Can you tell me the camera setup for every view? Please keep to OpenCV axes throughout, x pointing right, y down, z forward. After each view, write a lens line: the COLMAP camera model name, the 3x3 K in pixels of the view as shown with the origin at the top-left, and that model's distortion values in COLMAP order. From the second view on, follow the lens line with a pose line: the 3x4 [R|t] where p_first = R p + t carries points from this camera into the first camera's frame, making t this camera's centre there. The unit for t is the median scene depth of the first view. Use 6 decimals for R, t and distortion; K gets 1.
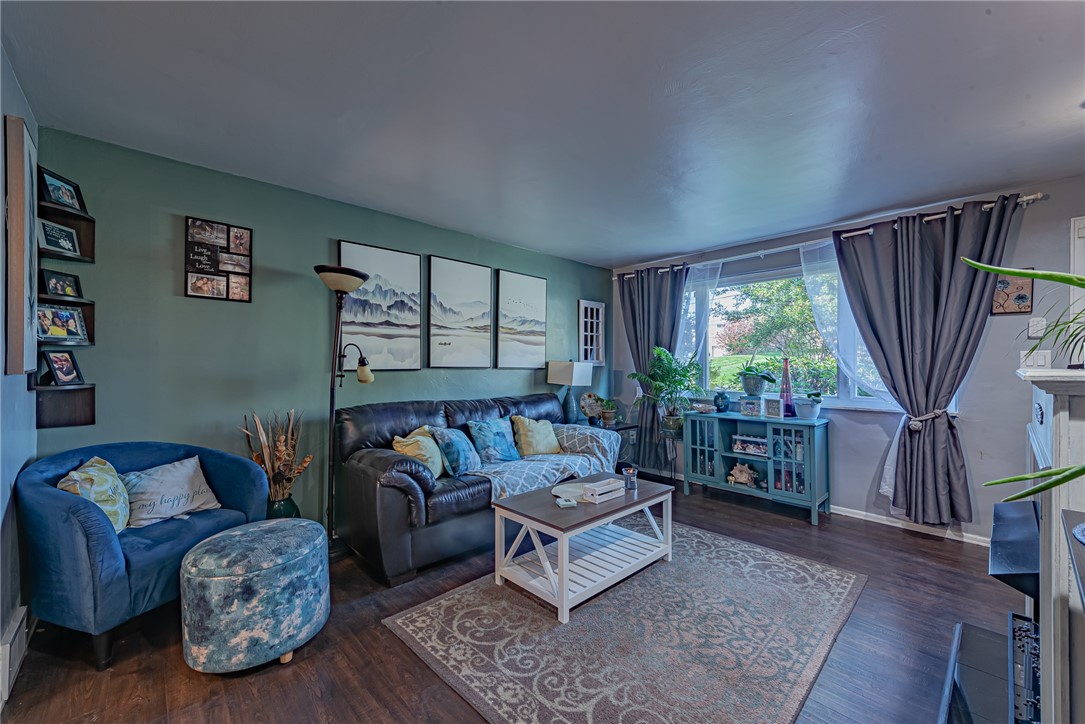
lens RADIAL K [[428.8, 0, 545.8], [0, 428.8, 364.1], [0, 0, 1]] dist [0.013092, -0.000464]
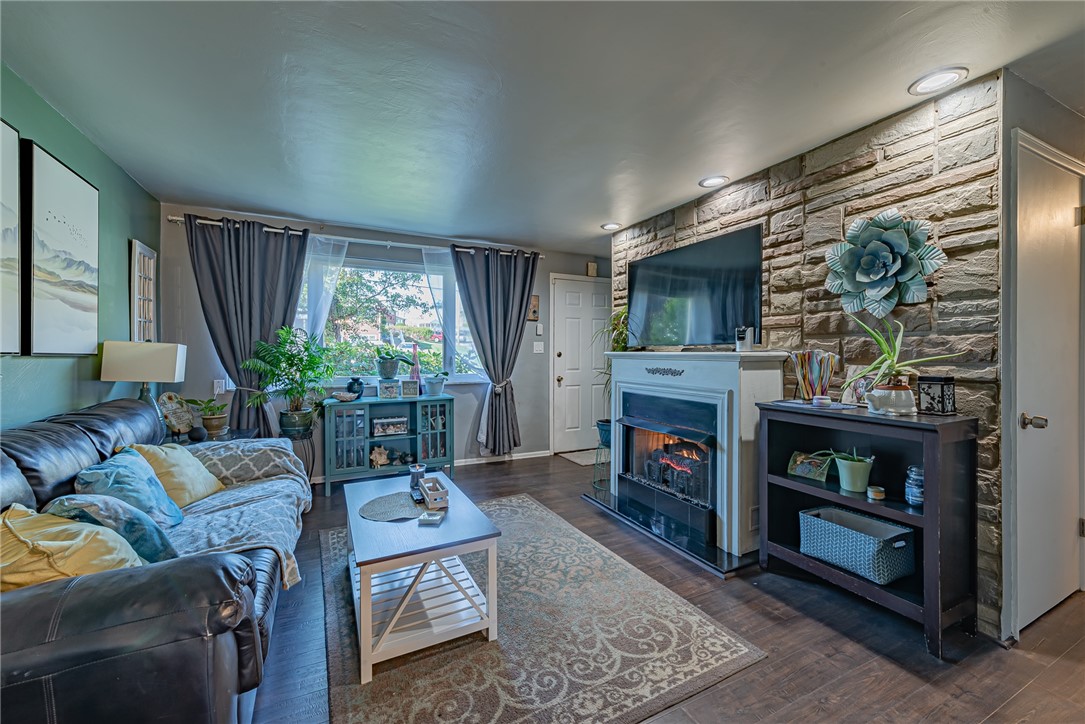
lens RADIAL K [[428.8, 0, 539.8], [0, 428.8, 353.1], [0, 0, 1]] dist [0.013092, -0.000464]
pose [[0.290547, -0.005649, 0.956844, -0.467791], [-0.004980, 0.999960, 0.007416, 0.001443], [-0.956848, -0.006919, 0.290507, 0.392697]]
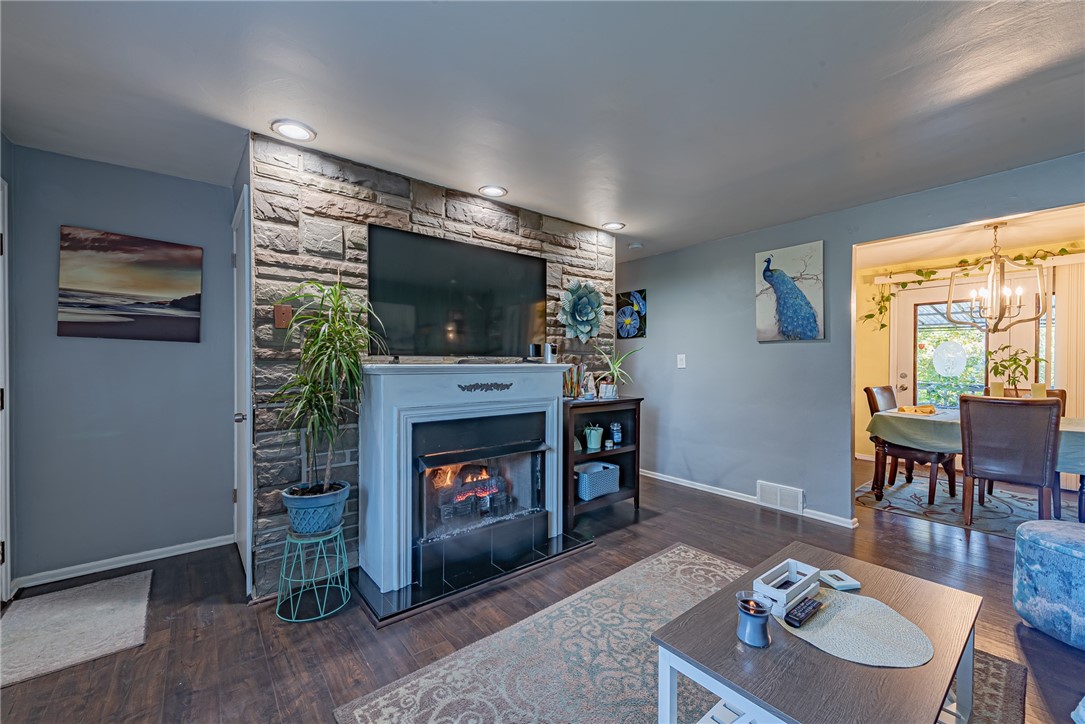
lens RADIAL K [[428.8, 0, 538.0], [0, 428.8, 368.3], [0, 0, 1]] dist [0.013092, -0.000464]
pose [[-0.996687, -0.003221, 0.081273, 0.304918], [-0.002743, 0.999978, 0.005999, 0.007550], [-0.081291, 0.005756, -0.996674, 1.156511]]
